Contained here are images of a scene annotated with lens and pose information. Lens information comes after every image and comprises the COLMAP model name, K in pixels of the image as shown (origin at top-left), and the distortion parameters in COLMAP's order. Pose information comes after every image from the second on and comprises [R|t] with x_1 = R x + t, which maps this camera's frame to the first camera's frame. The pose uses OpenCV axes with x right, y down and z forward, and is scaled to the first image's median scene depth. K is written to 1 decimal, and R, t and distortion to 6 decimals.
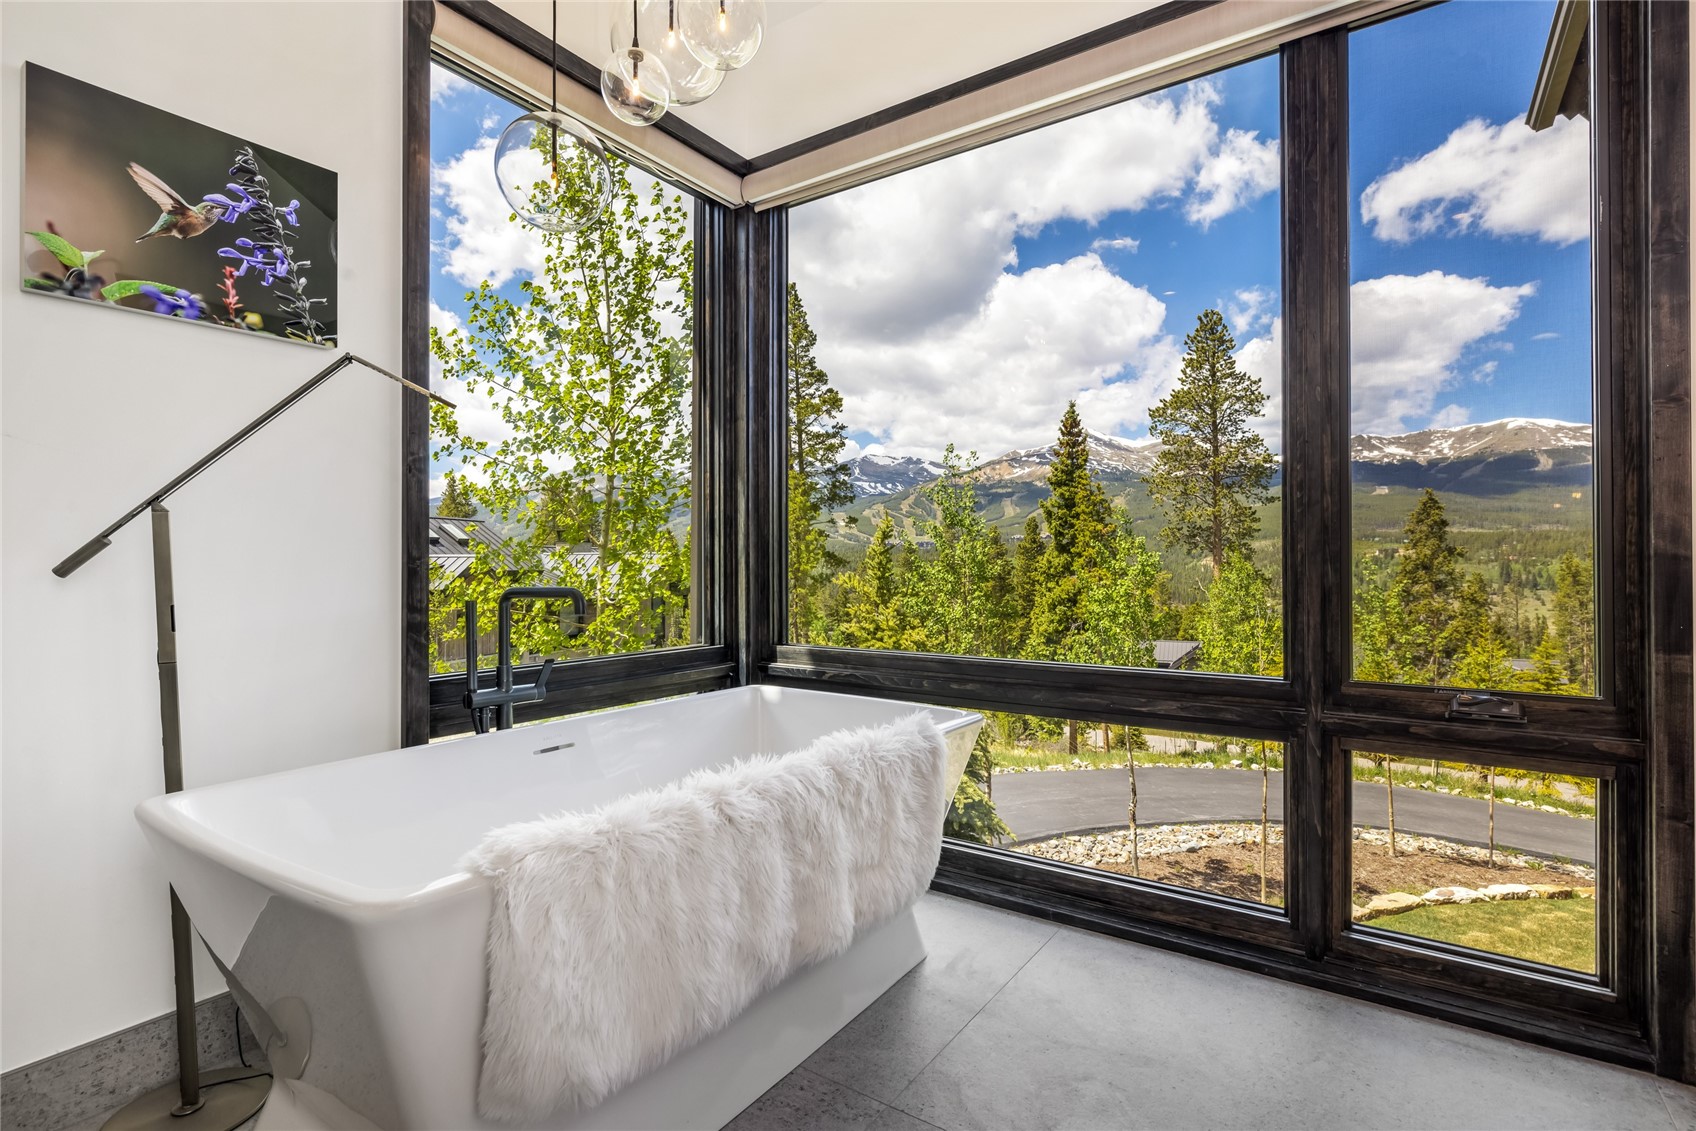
lens RADIAL K [[819.8, 0, 847.1], [0, 819.8, 563.0], [0, 0, 1]] dist [0.008134, -0.003147]
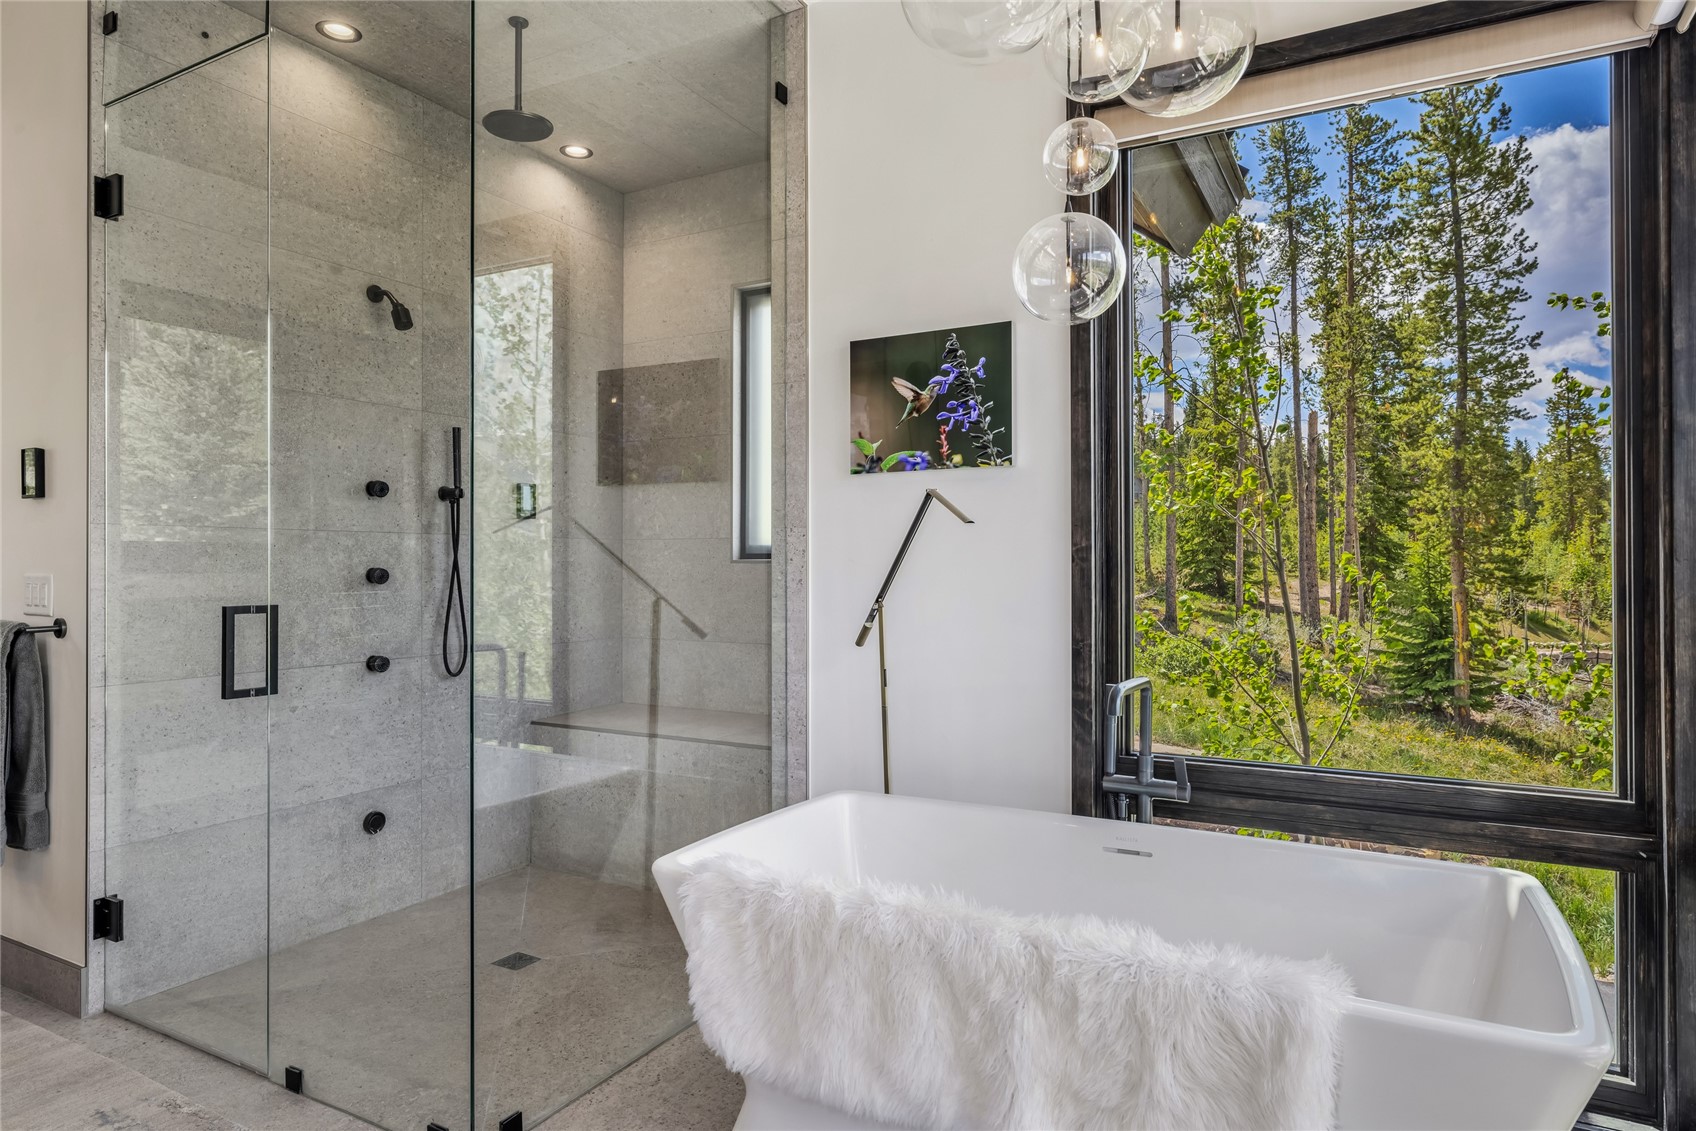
lens RADIAL K [[1012.6, 0, 843.4], [0, 1012.6, 563.0], [0, 0, 1]] dist [-0.000459, -0.000249]
pose [[0.097036, 0.003814, -0.995274, 0.701326], [0.004367, 0.999981, 0.004258, -0.103829], [0.995271, -0.004760, 0.097018, 0.505341]]
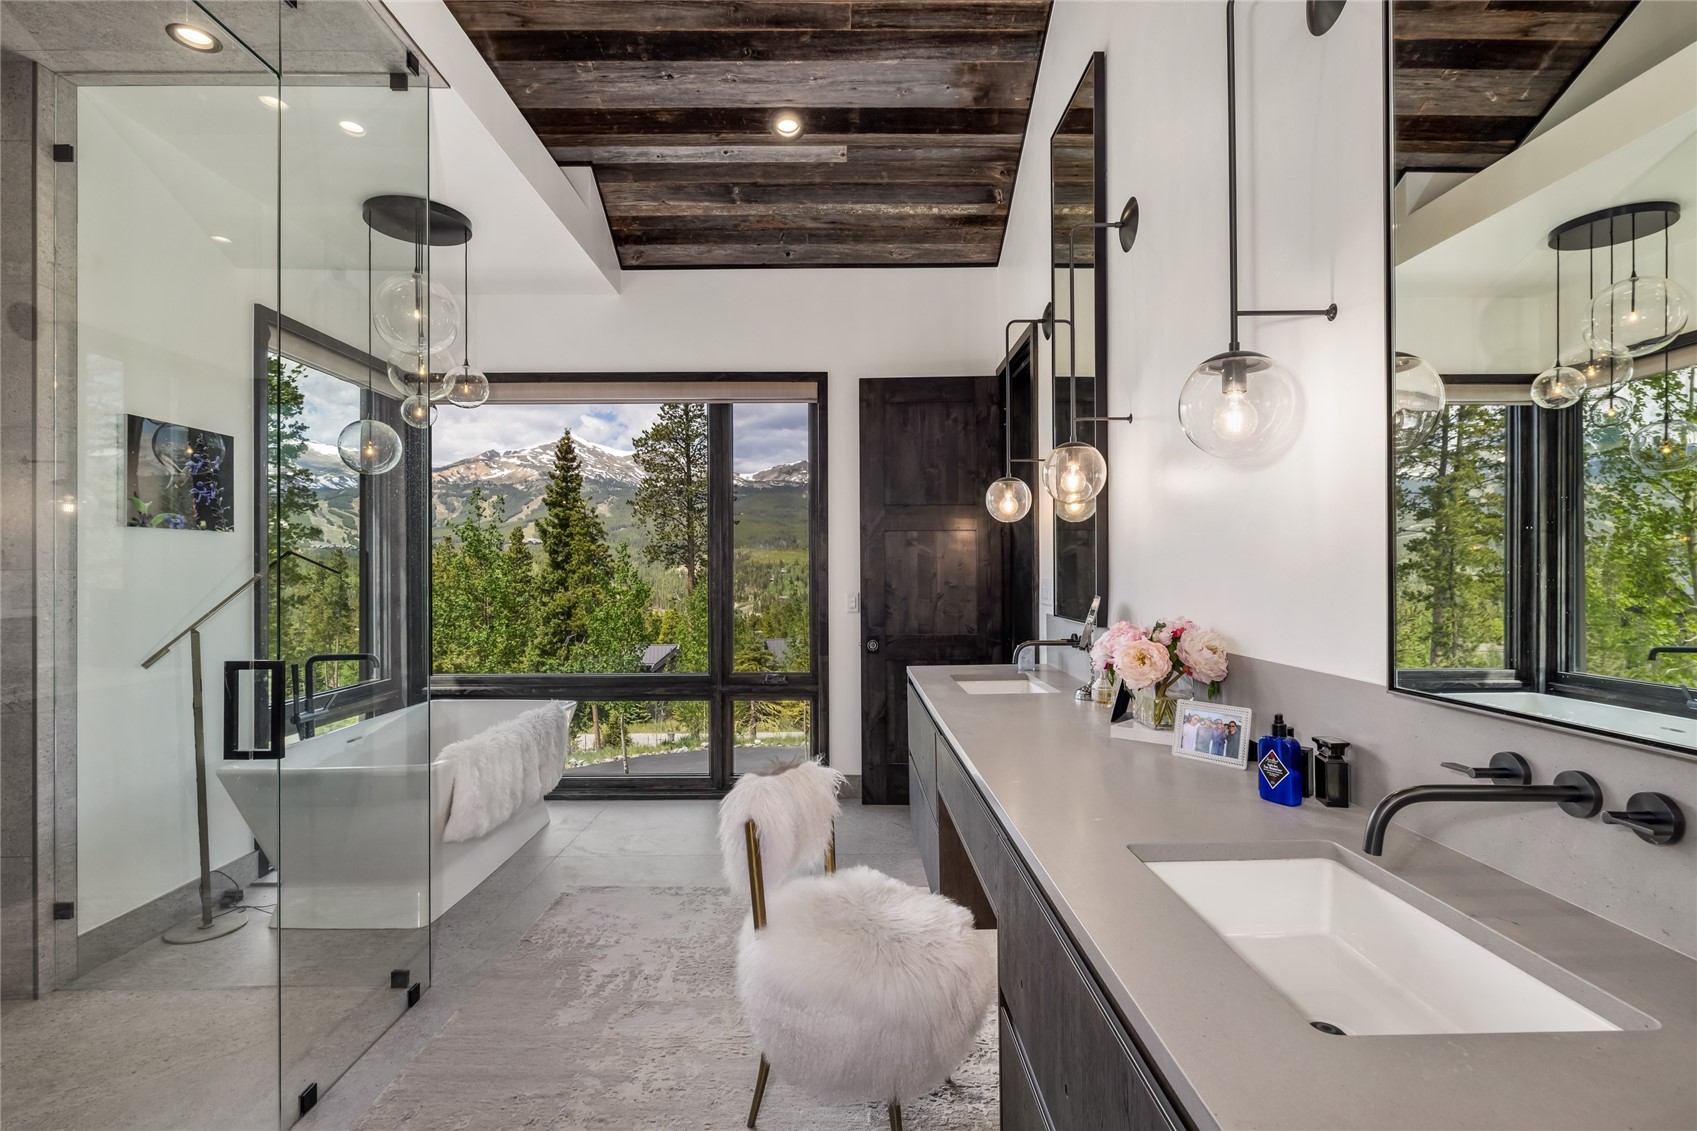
lens RADIAL K [[820.3, 0, 830.7], [0, 820.3, 573.6], [0, 0, 1]] dist [0.008134, -0.003147]
pose [[0.830501, -0.005228, 0.556992, -0.447373], [0.002559, 0.999981, 0.005571, -0.145814], [-0.557011, -0.003202, 0.830499, -1.057809]]
